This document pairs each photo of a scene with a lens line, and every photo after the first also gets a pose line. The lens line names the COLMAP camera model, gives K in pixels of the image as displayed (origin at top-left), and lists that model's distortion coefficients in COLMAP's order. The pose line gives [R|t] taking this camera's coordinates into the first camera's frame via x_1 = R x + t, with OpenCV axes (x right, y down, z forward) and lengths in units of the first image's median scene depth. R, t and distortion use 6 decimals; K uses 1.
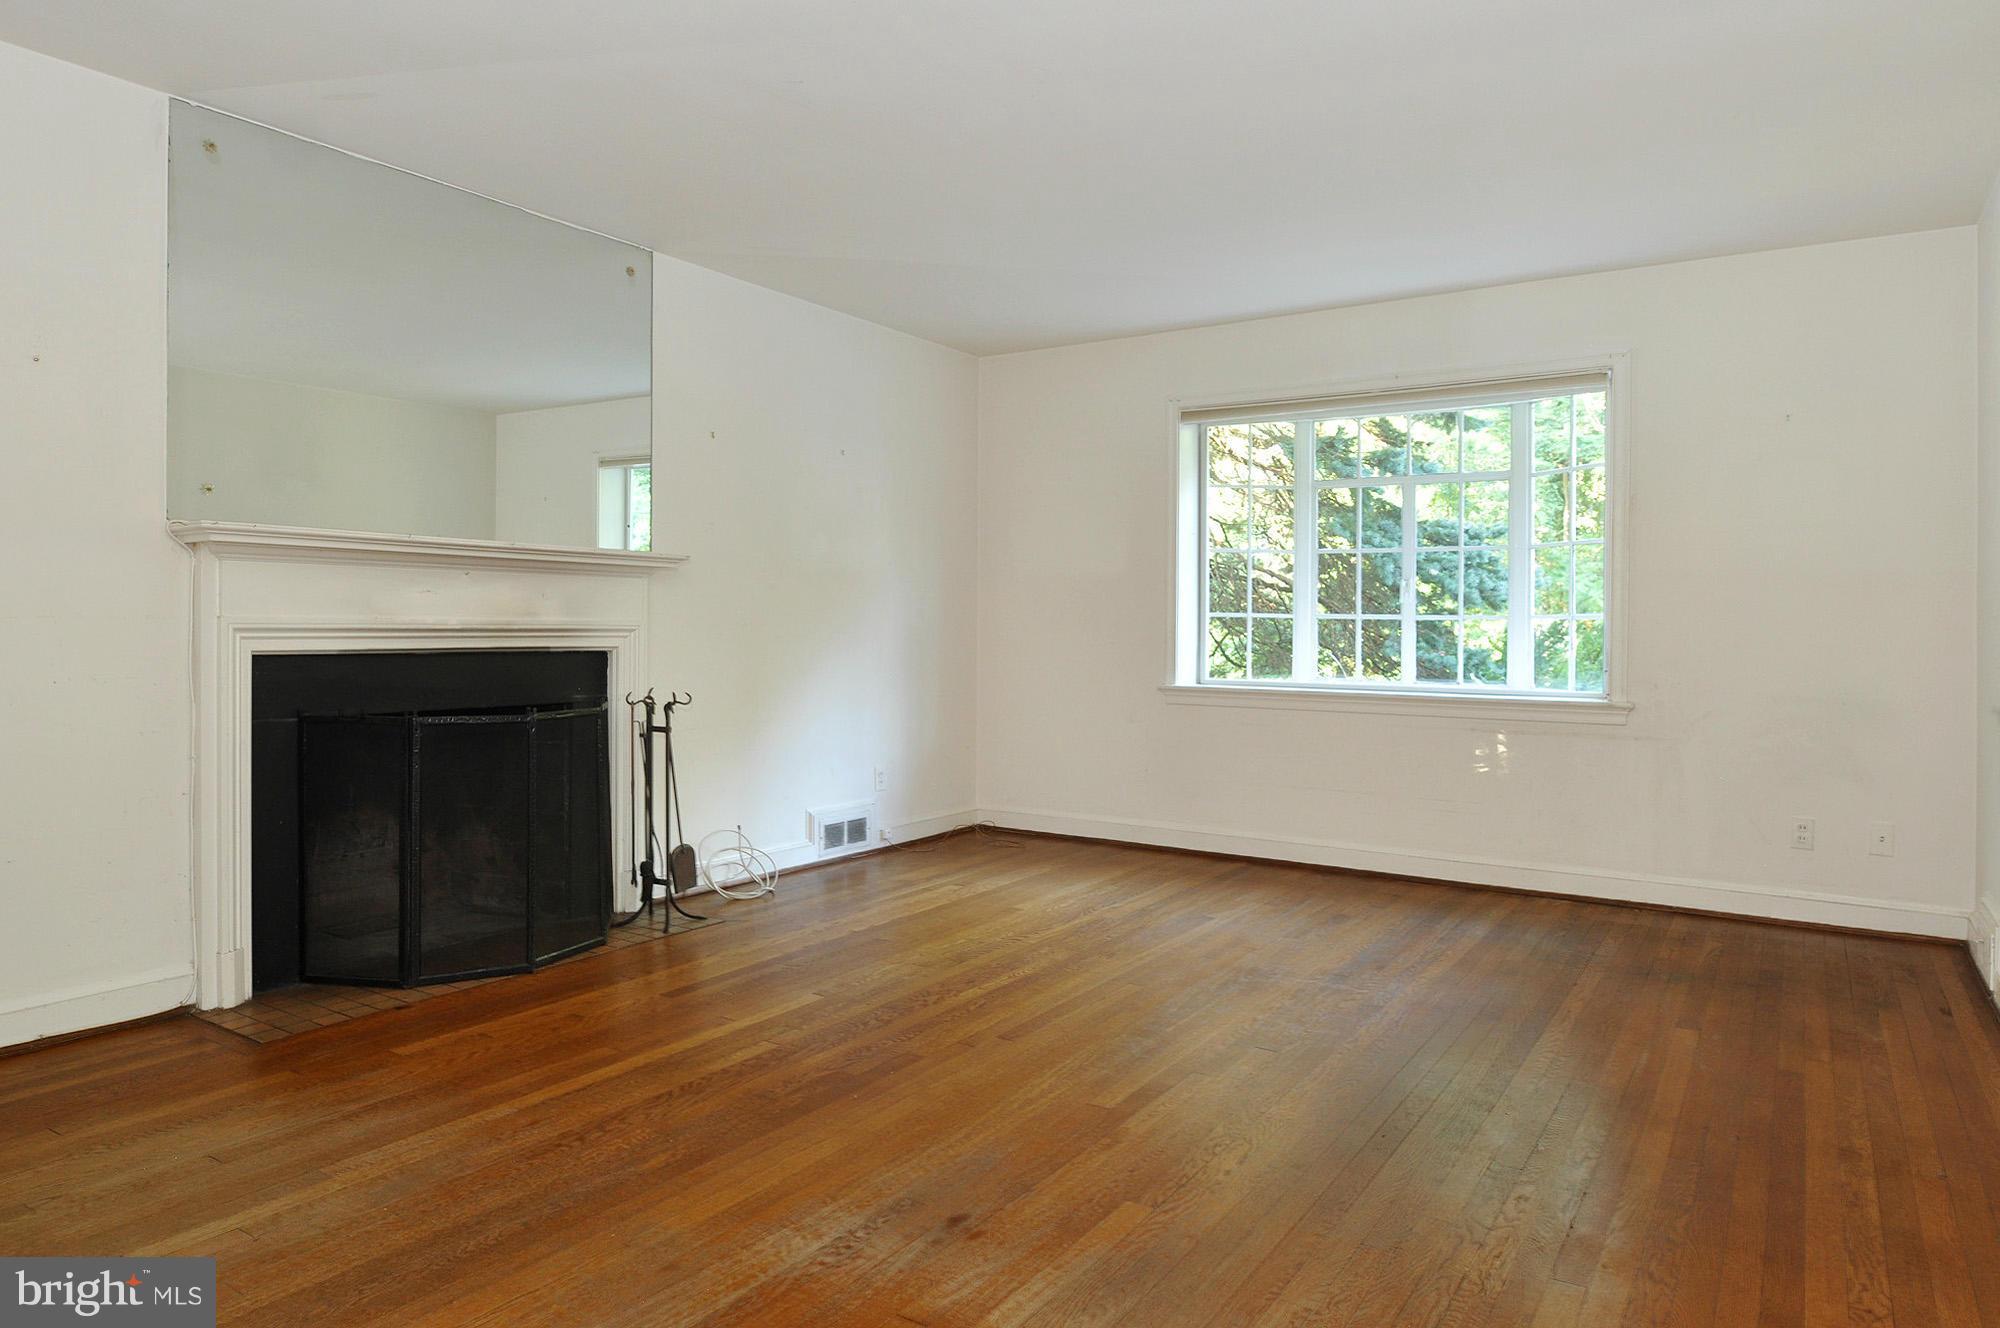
lens RADIAL K [[1224.2, 0, 1015.8], [0, 1224.2, 639.9], [0, 0, 1]] dist [-0.007475, -0.004049]
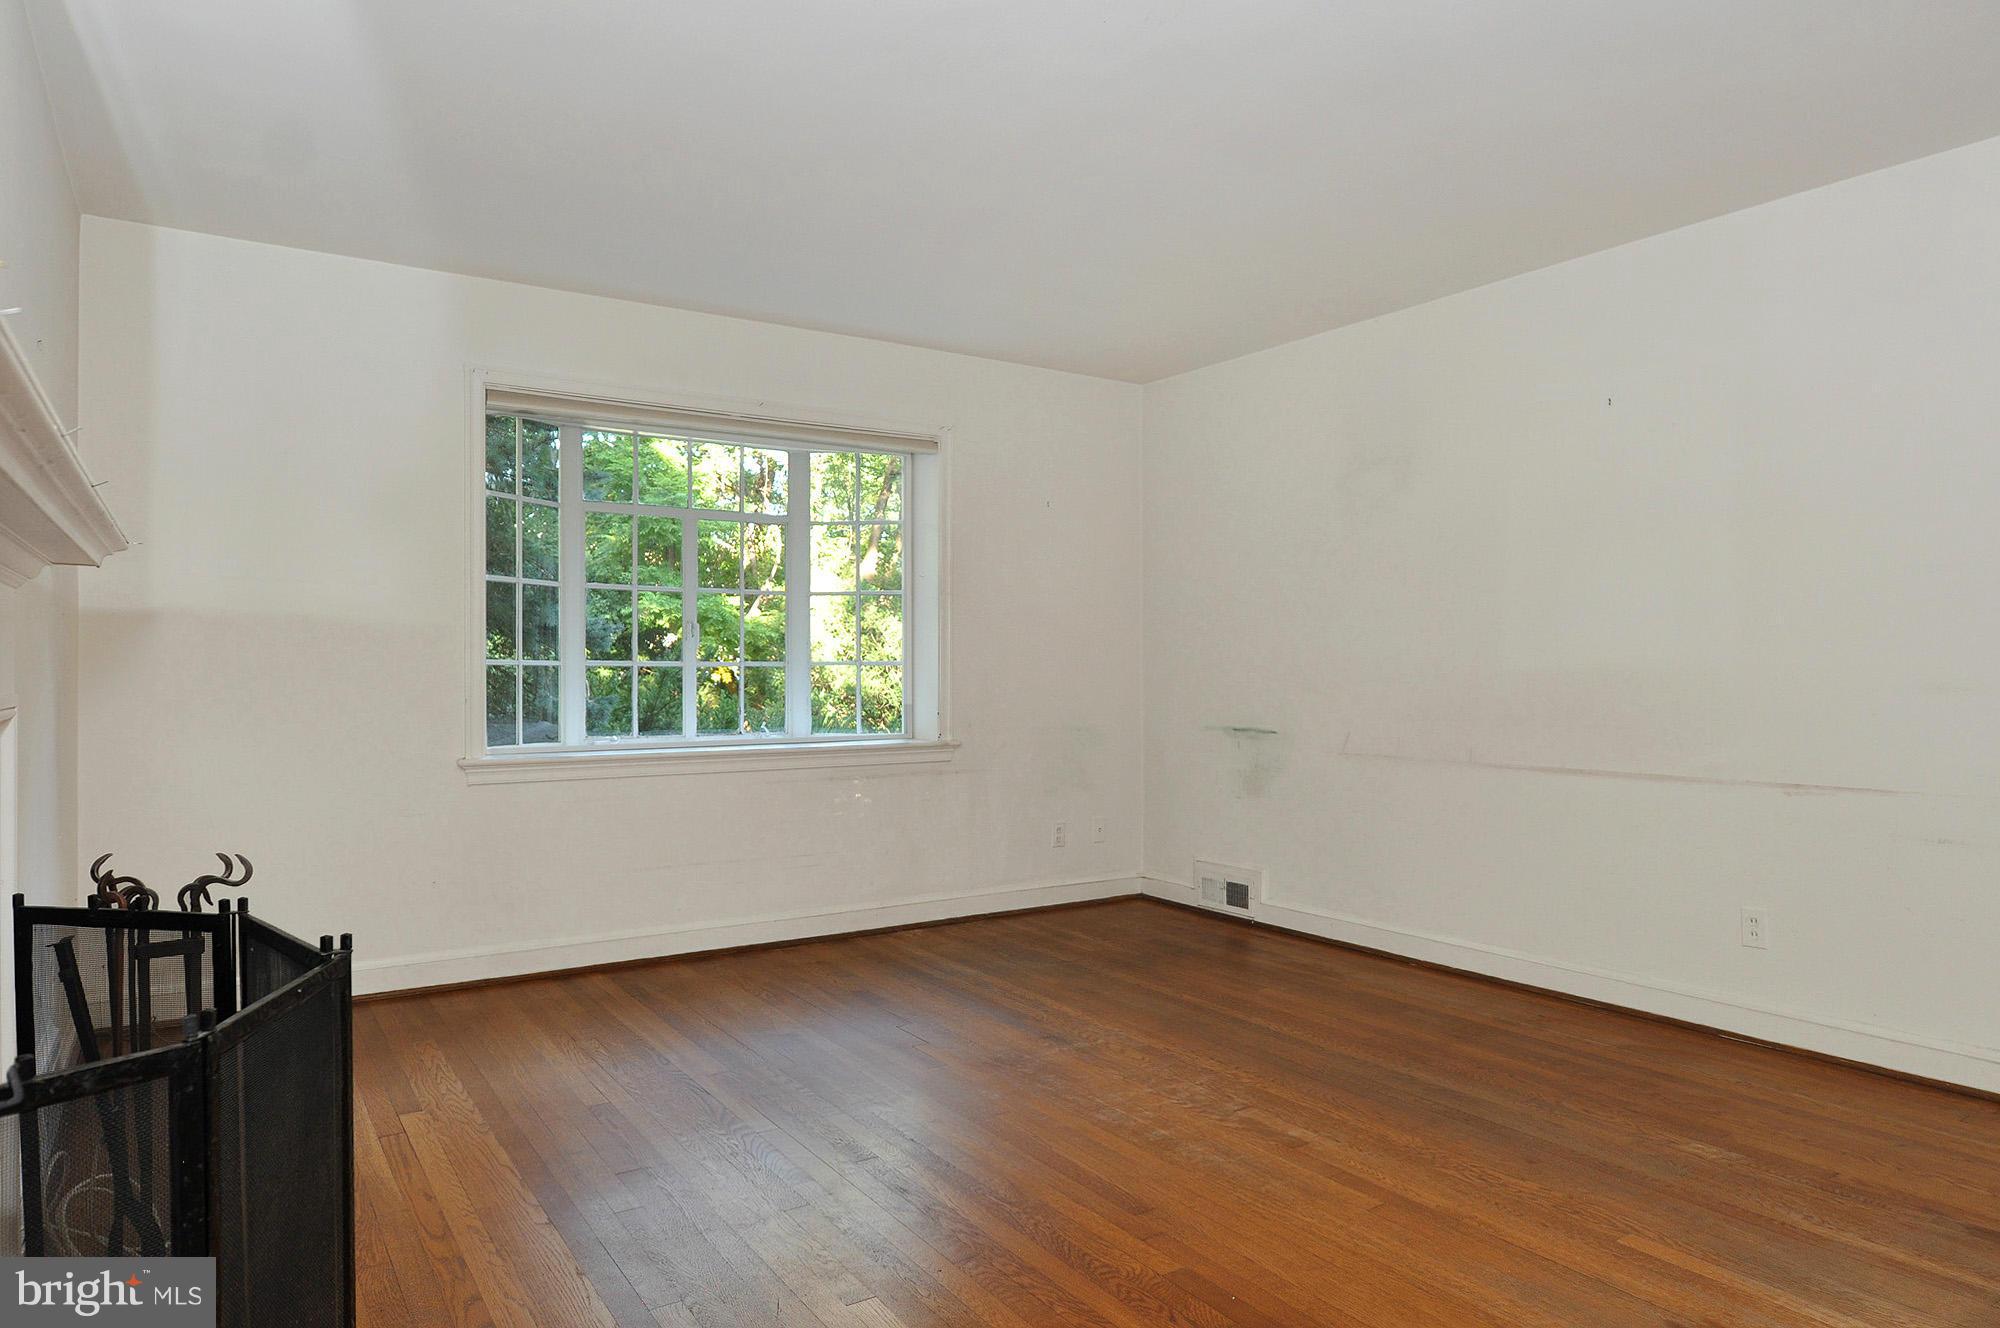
lens RADIAL K [[1224.2, 0, 1015.8], [0, 1224.2, 639.9], [0, 0, 1]] dist [-0.007475, -0.004049]
pose [[0.389021, 0.015249, 0.921103, -0.667603], [0.014738, 0.999632, -0.022773, -0.018665], [-0.921111, 0.022435, 0.388653, 0.668060]]
